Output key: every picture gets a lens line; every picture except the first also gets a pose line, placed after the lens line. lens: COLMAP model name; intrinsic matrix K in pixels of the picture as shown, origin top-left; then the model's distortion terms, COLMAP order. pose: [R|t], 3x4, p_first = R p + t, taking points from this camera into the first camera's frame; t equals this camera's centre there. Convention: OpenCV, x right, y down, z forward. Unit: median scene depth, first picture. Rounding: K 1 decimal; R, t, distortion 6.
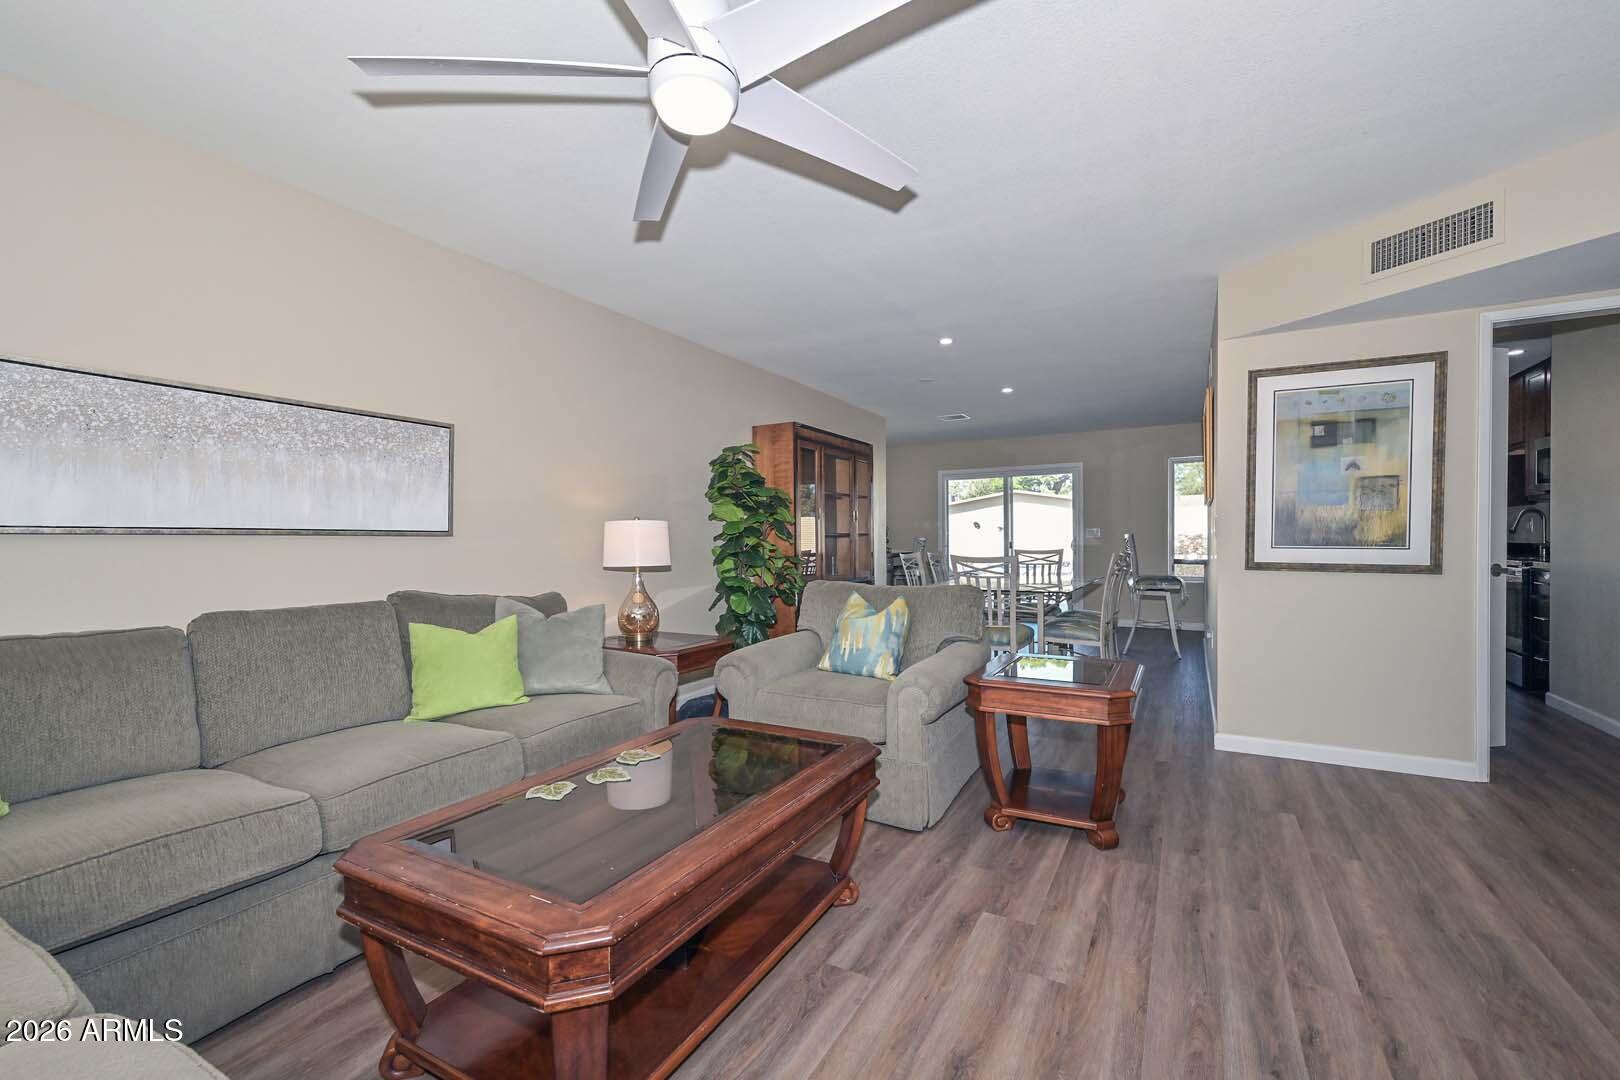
lens RADIAL K [[669.9, 0, 818.9], [0, 669.9, 540.4], [0, 0, 1]] dist [0.019217, 0.000080]
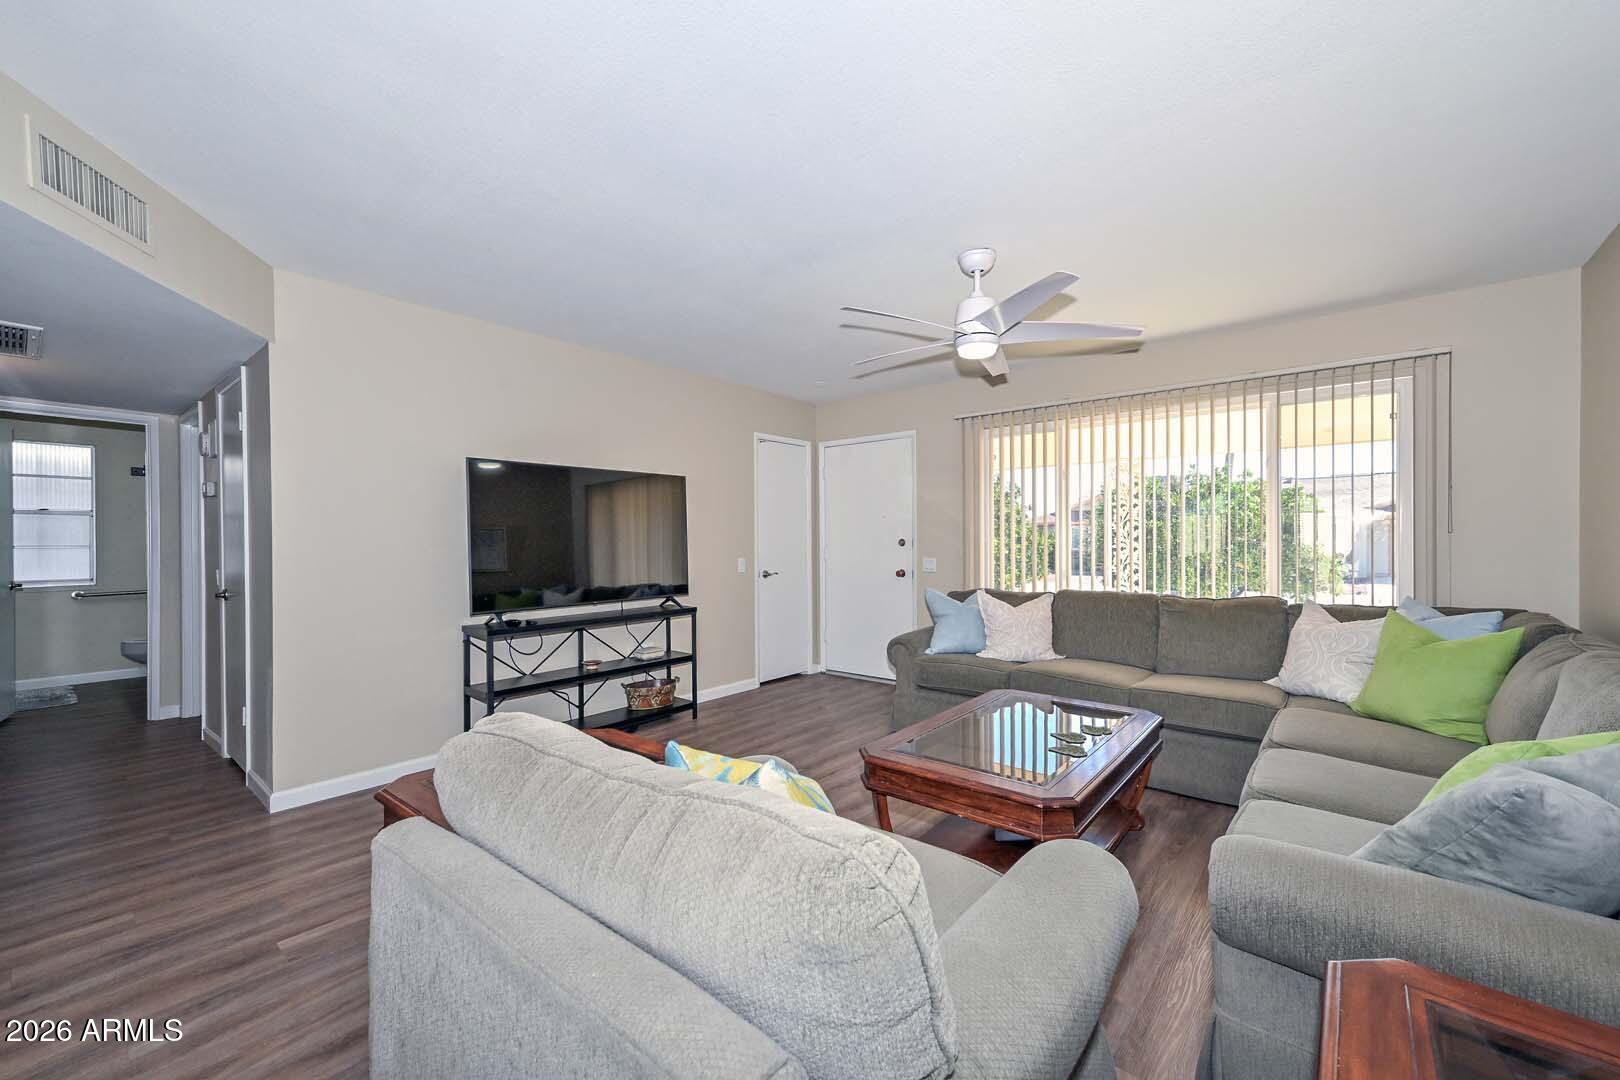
lens RADIAL K [[669.9, 0, 818.9], [0, 669.9, 540.4], [0, 0, 1]] dist [0.019217, 0.000080]
pose [[-0.984570, 0.009380, 0.174741, -0.040331], [0.010537, 0.999928, 0.005693, -0.058536], [-0.174675, 0.007447, -0.984598, 2.292427]]
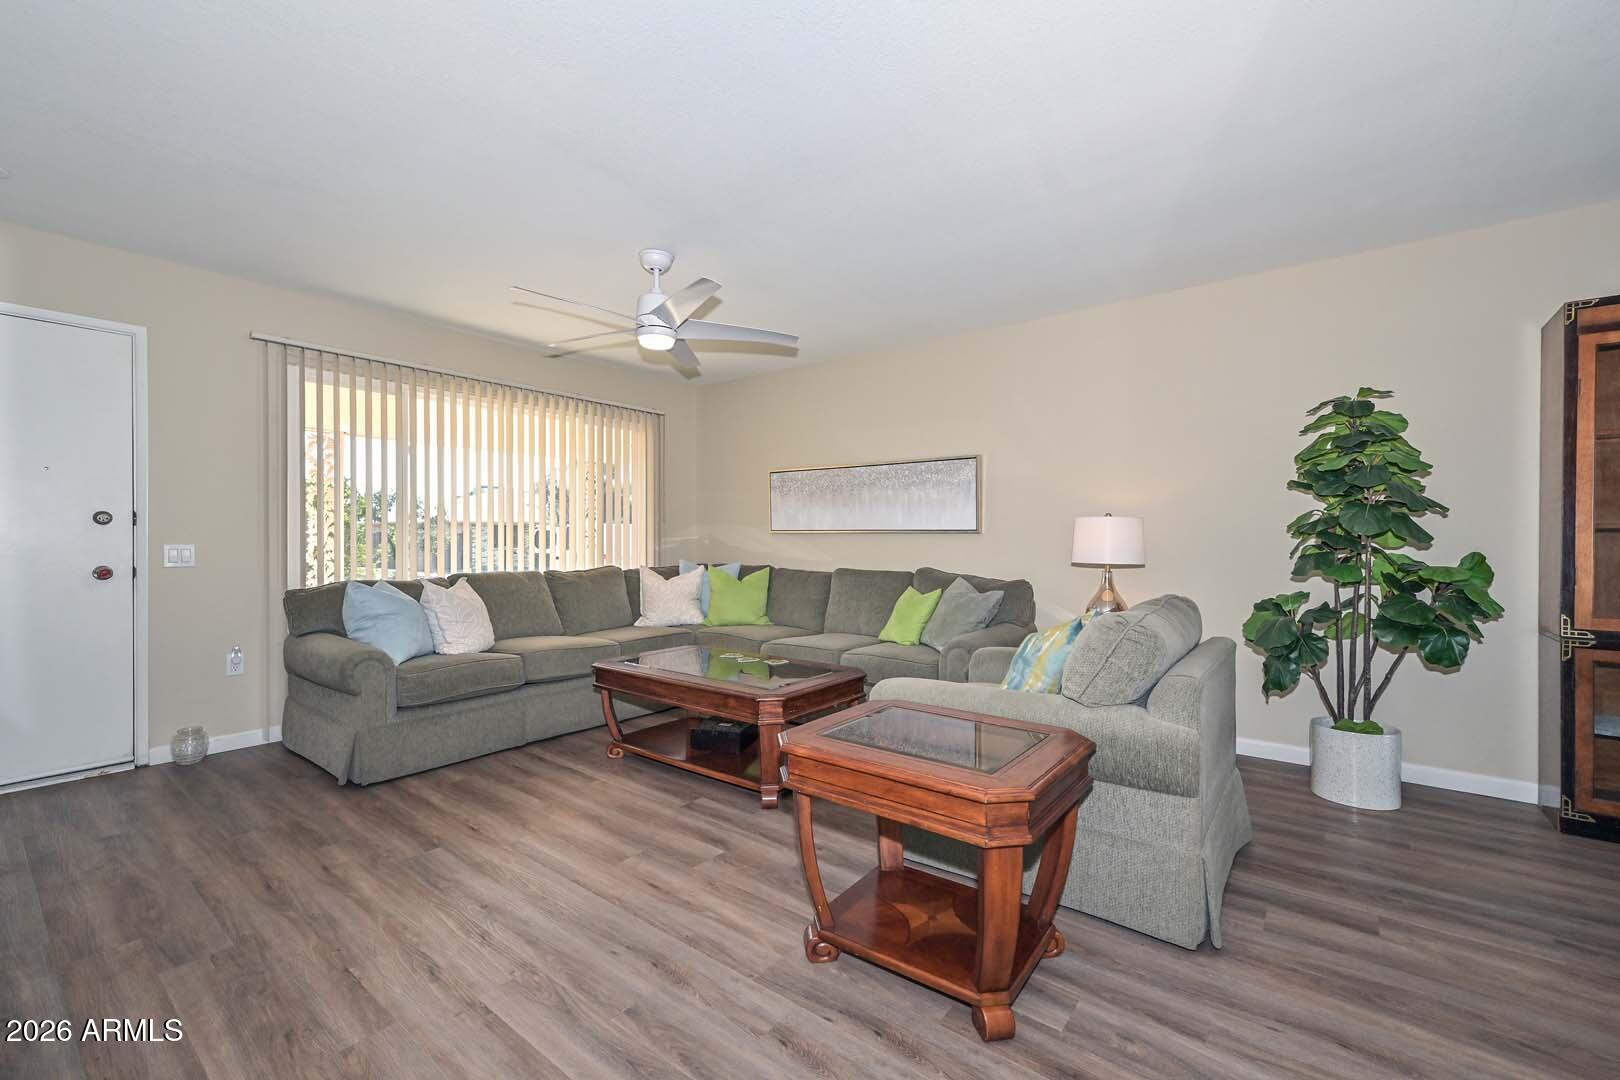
lens RADIAL K [[669.9, 0, 818.9], [0, 669.9, 540.4], [0, 0, 1]] dist [0.019217, 0.000080]
pose [[-0.143102, 0.010850, -0.989648, 1.436779], [-0.007345, 0.999901, 0.012025, -0.010531], [0.989681, 0.008990, -0.143008, 1.380763]]
